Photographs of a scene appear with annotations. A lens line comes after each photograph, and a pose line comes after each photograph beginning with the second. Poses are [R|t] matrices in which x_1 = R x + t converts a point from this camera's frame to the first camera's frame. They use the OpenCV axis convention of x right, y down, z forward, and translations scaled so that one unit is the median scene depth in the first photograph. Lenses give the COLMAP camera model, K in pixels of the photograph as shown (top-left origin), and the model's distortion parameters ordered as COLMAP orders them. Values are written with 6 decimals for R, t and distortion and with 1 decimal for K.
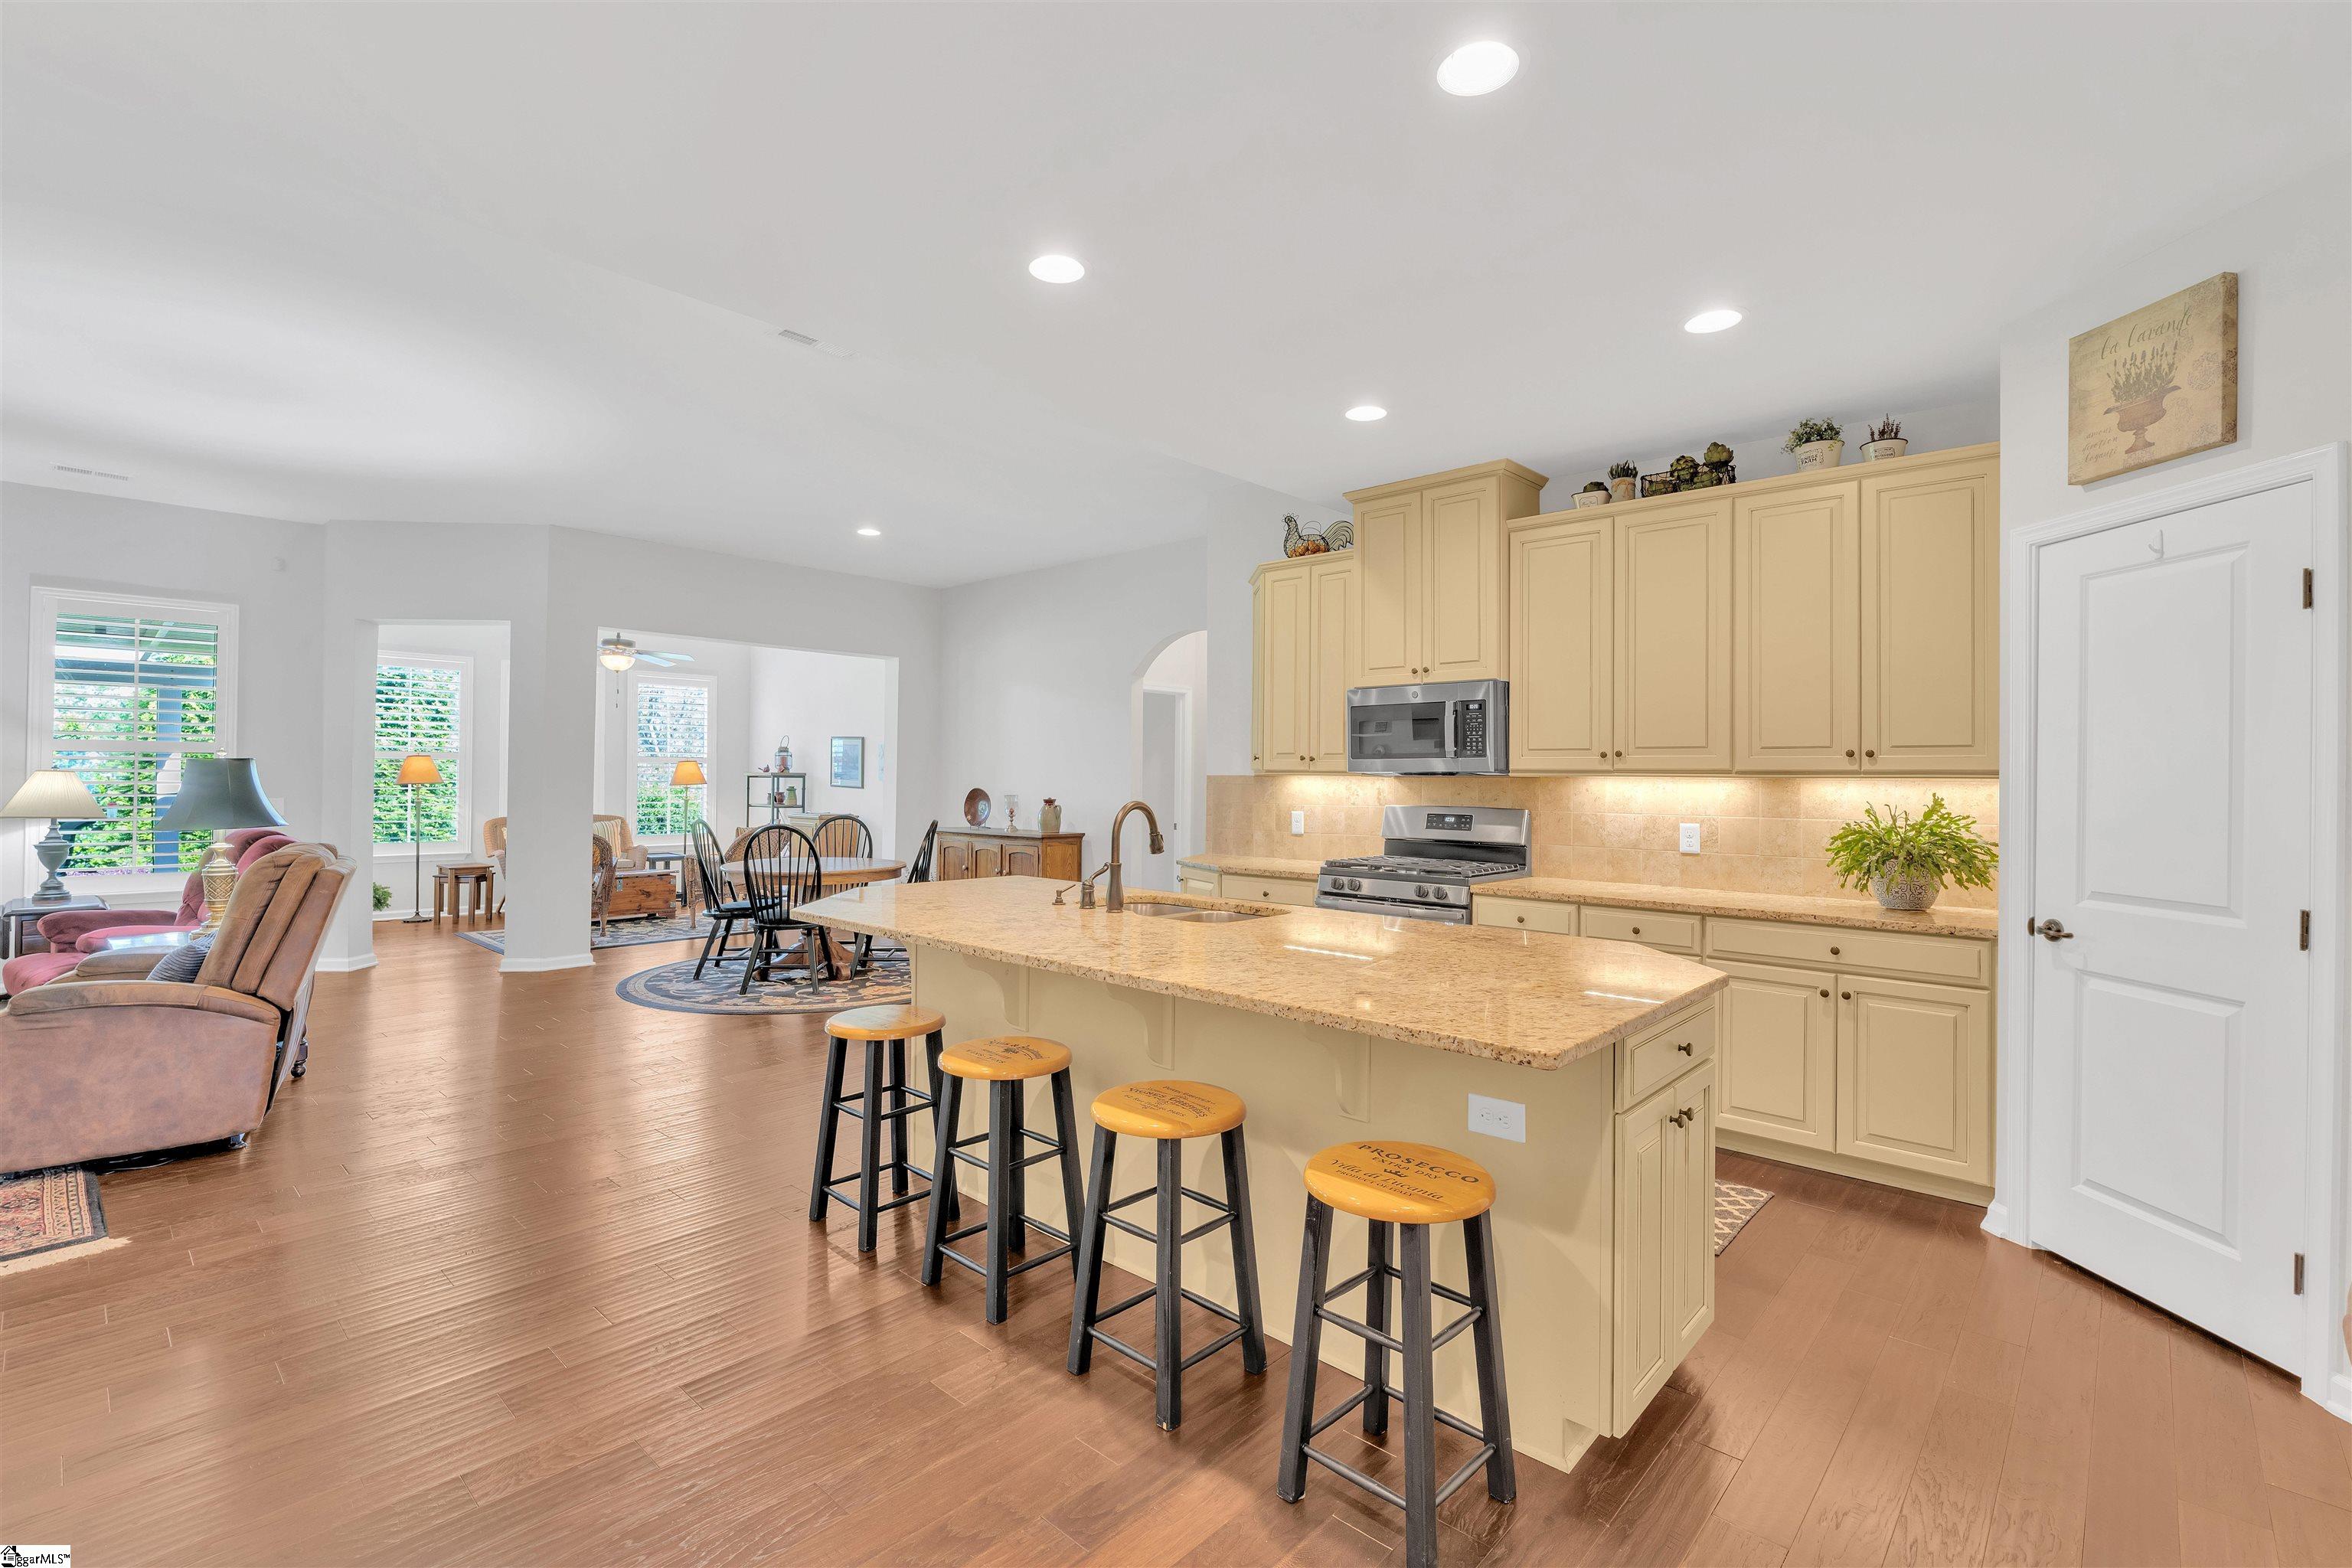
lens RADIAL K [[1078.4, 0, 1180.9], [0, 1078.4, 774.9], [0, 0, 1]] dist [-0.001953, -0.000034]
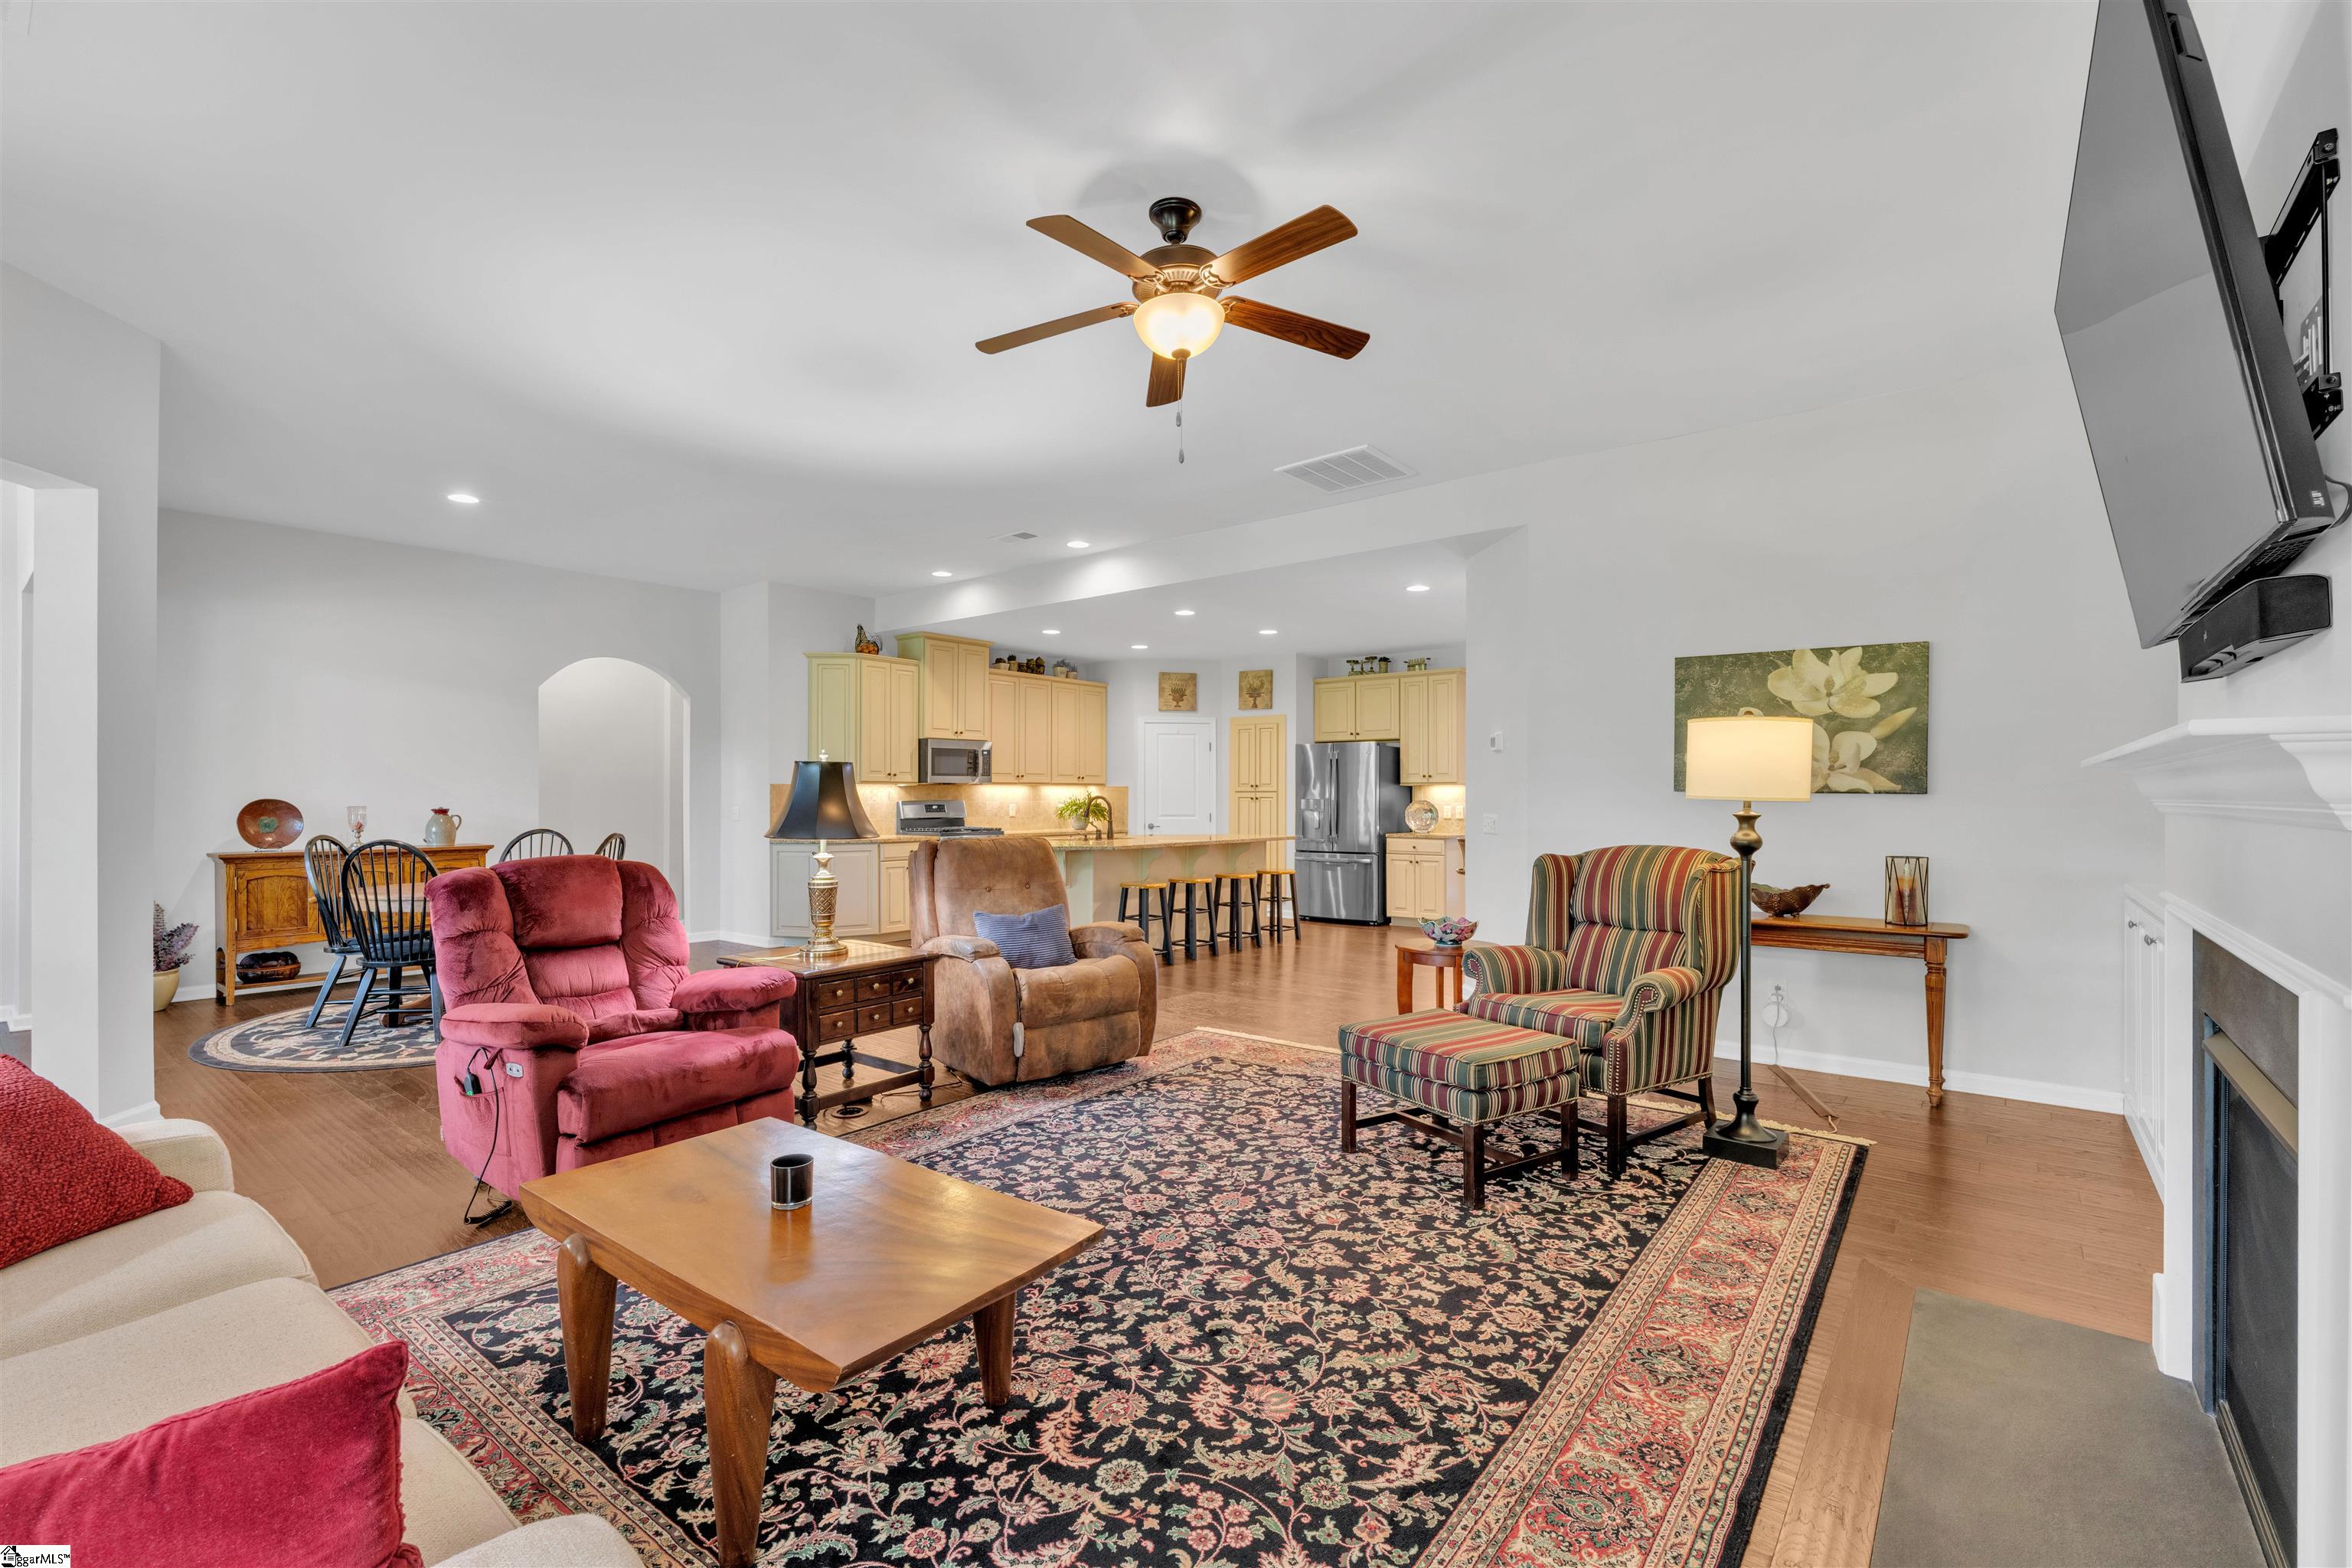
lens RADIAL K [[1031.7, 0, 1204.8], [0, 1031.7, 771.1], [0, 0, 1]] dist [0.001311, 0.000185]
pose [[-0.104894, 0.016527, 0.994346, -1.194480], [-0.001562, 0.999858, -0.016784, 0.004820], [-0.994482, -0.003313, -0.104853, 0.510260]]
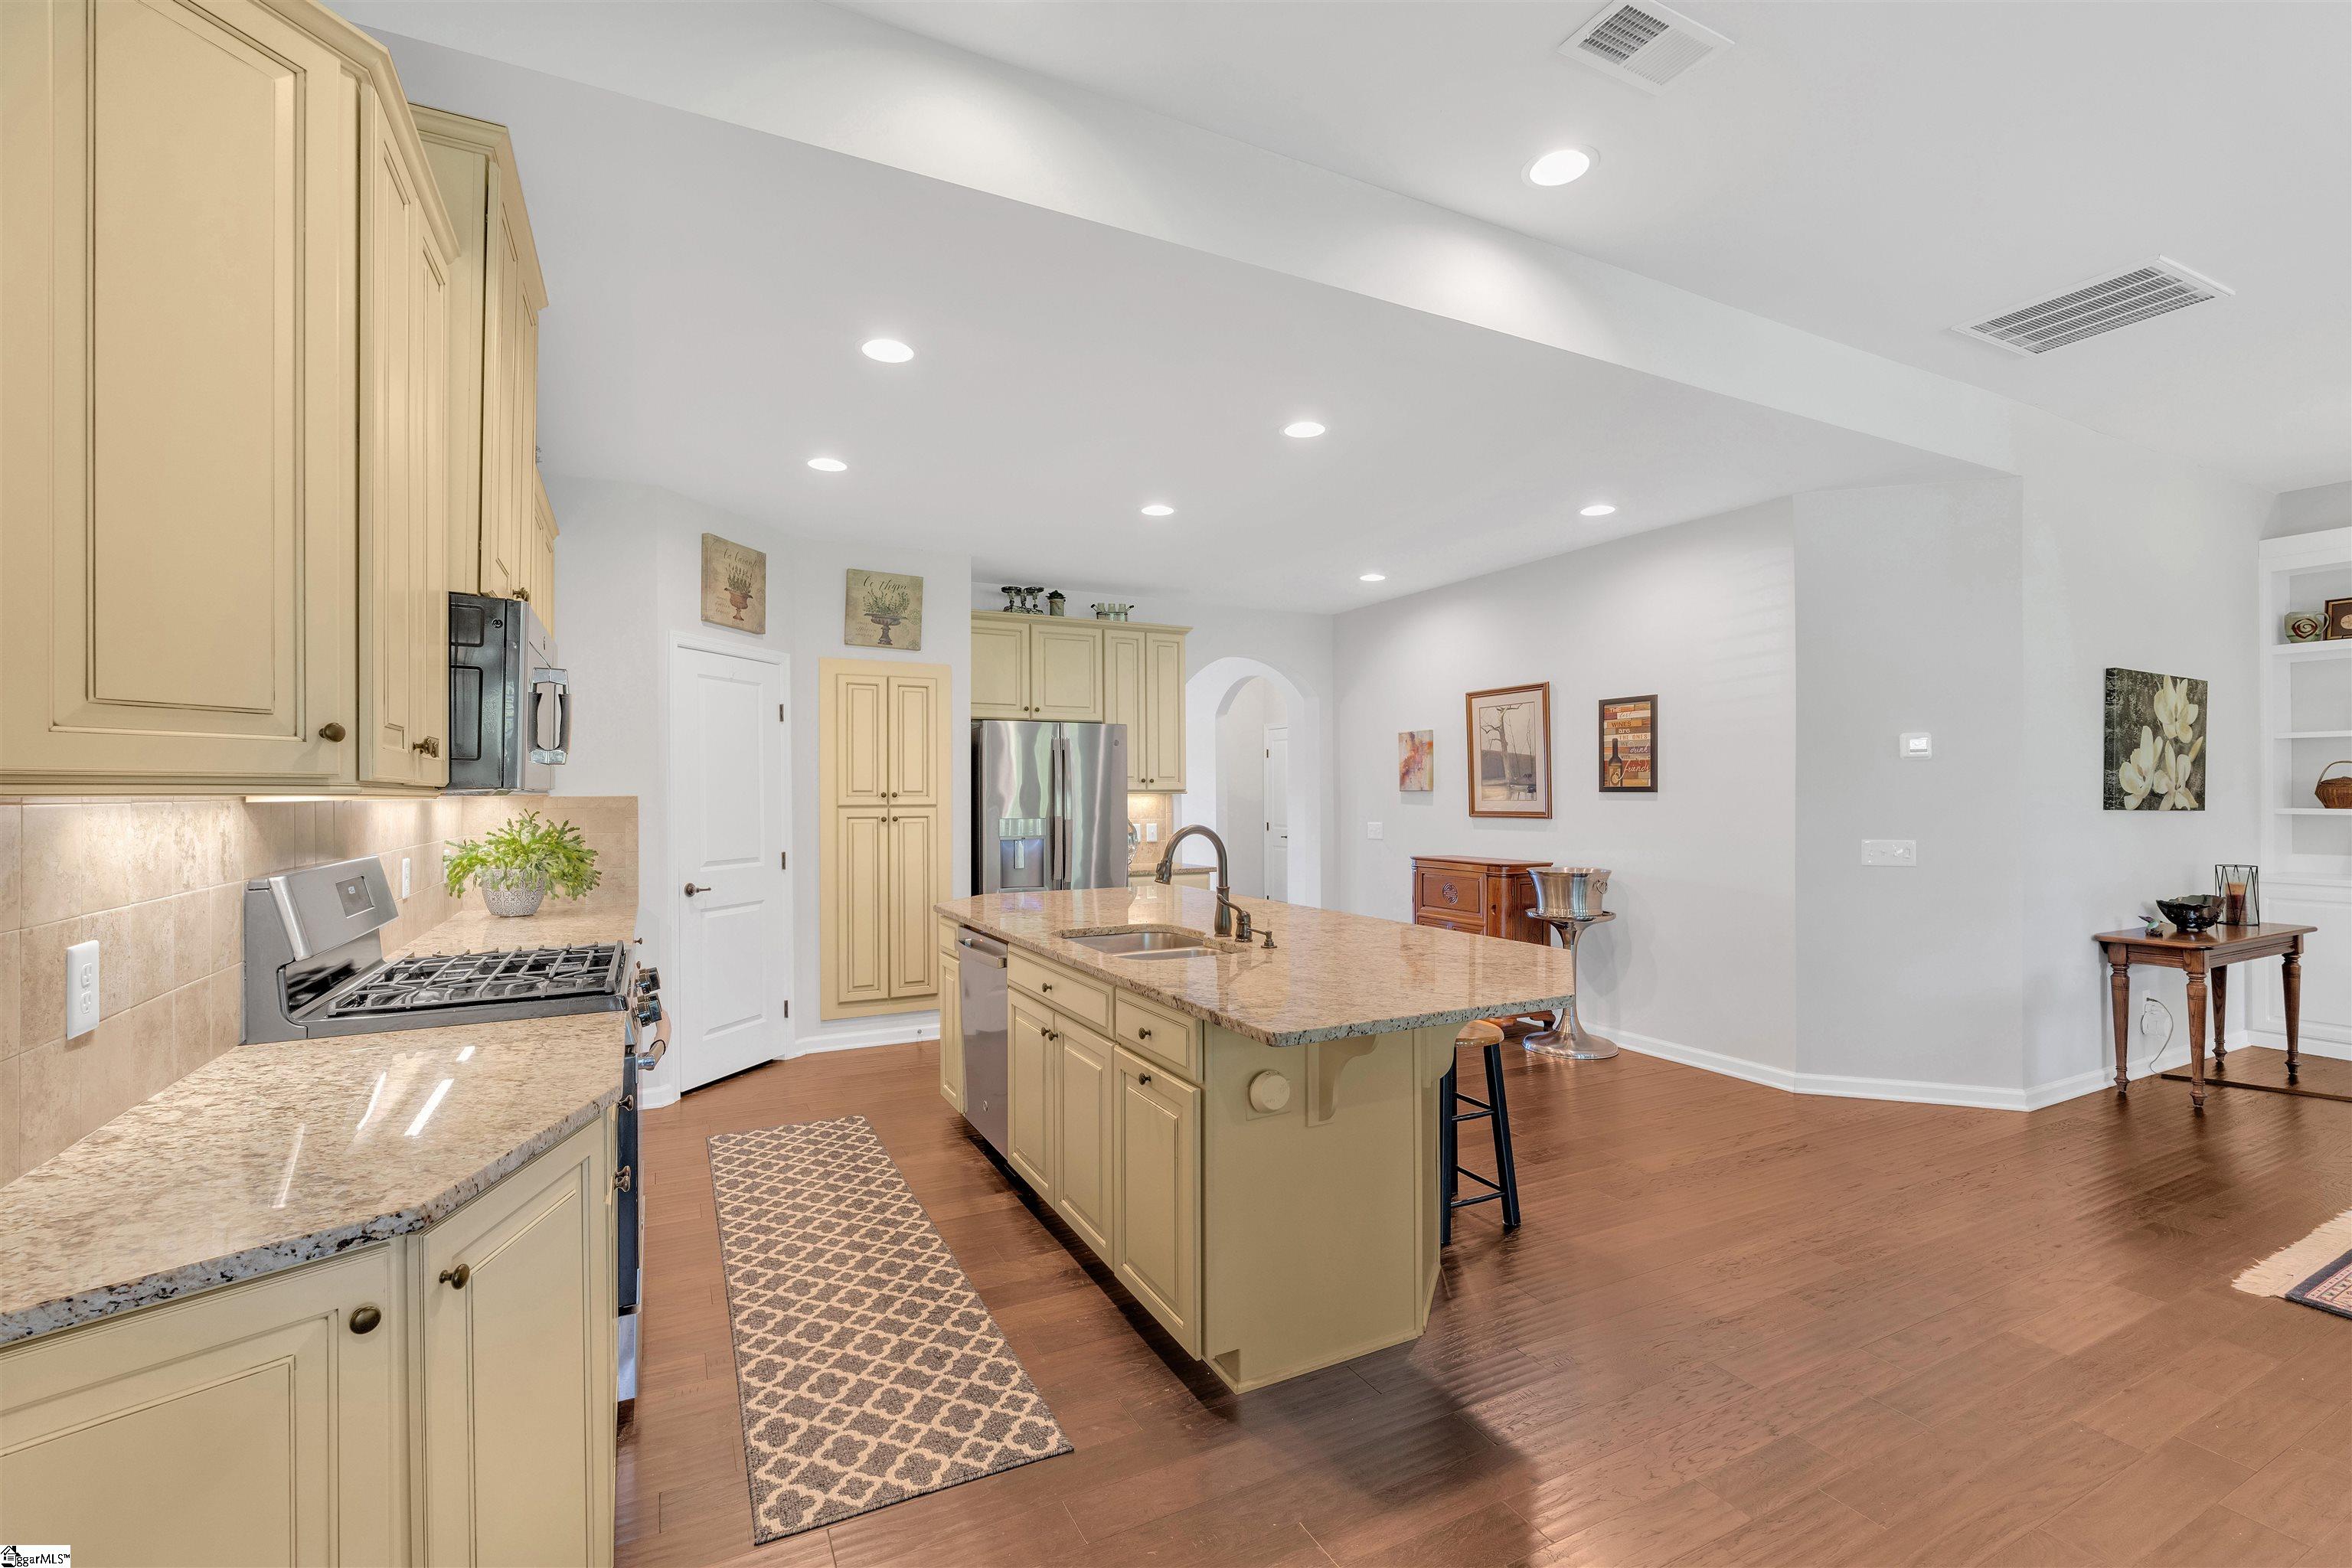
lens RADIAL K [[1032.0, 0, 1176.0], [0, 1032.0, 784.0], [0, 0, 1]] dist [-0.002155, -0.000175]
pose [[-0.943179, -0.000700, 0.332286, -0.165067], [-0.004059, 0.999947, -0.009415, -0.000855], [-0.332261, -0.010228, -0.943132, 0.947414]]
